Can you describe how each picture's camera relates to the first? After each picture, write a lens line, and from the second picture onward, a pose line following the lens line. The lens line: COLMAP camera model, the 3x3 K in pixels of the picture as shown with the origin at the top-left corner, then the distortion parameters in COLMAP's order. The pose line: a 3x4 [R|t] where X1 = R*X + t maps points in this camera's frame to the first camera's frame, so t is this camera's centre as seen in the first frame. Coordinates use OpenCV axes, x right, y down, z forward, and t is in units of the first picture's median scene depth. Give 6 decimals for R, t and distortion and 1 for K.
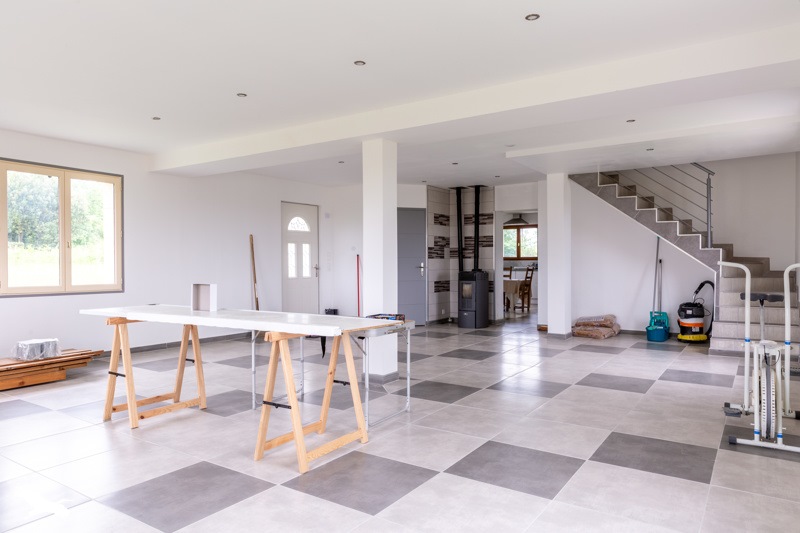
lens RADIAL K [[532.2, 0, 400.0], [0, 532.2, 266.5], [0, 0, 1]] dist [0.022500, 0.001567]
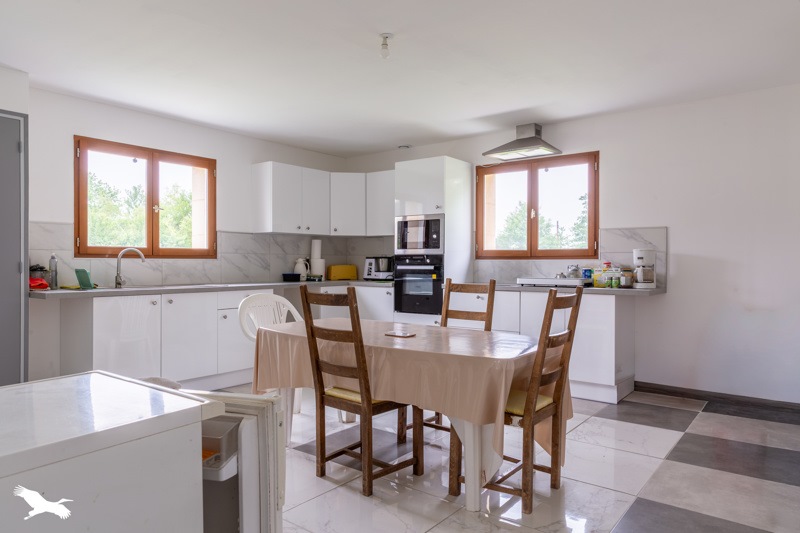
lens RADIAL K [[532.2, 0, 400.0], [0, 532.2, 266.5], [0, 0, 1]] dist [0.022500, 0.001567]
pose [[0.997762, 0.007883, -0.066395, 0.161844], [-0.007878, 0.999969, 0.000333, -0.006307], [0.066395, 0.000190, 0.997793, 0.656199]]
